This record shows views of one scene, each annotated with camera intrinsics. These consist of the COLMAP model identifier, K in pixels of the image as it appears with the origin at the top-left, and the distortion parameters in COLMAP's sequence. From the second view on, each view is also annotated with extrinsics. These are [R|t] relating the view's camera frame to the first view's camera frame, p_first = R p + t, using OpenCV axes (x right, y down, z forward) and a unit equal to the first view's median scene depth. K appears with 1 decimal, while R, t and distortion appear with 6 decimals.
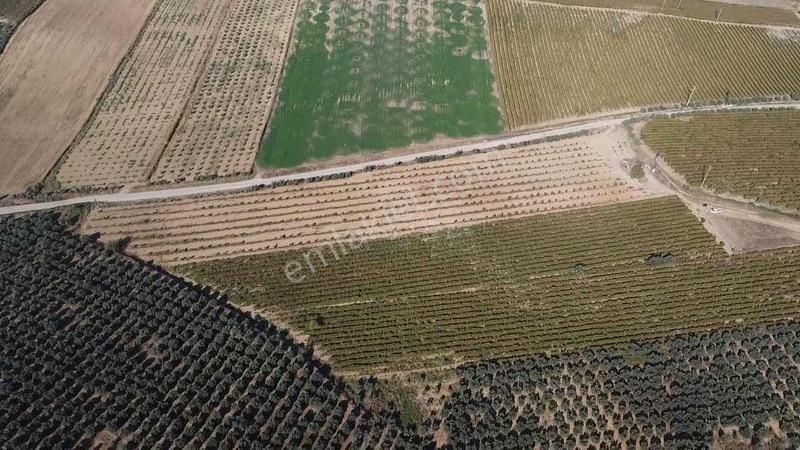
lens RADIAL K [[601.1, 0, 400.0], [0, 601.1, 225.0], [0, 0, 1]] dist [-0.002110, -0.004373]
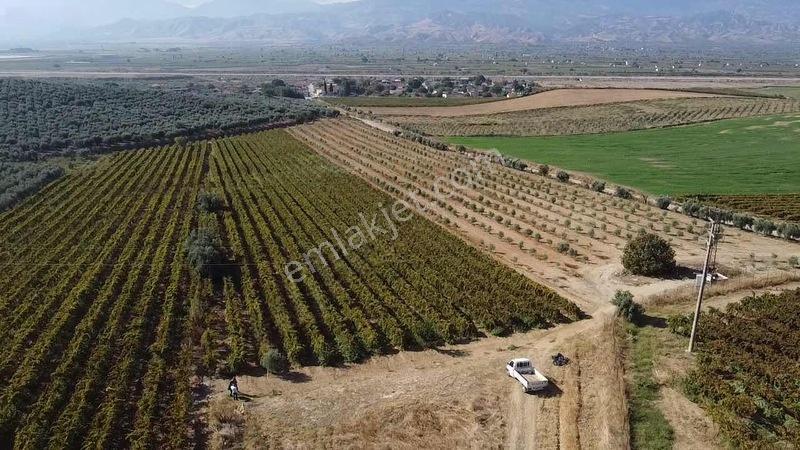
lens RADIAL K [[601.1, 0, 400.0], [0, 601.1, 225.0], [0, 0, 1]] dist [-0.002110, -0.004373]
pose [[0.146584, 0.256588, -0.955341, 0.629327], [-0.688503, 0.719909, 0.087714, -0.042604], [0.710265, 0.644898, 0.282189, 0.811950]]
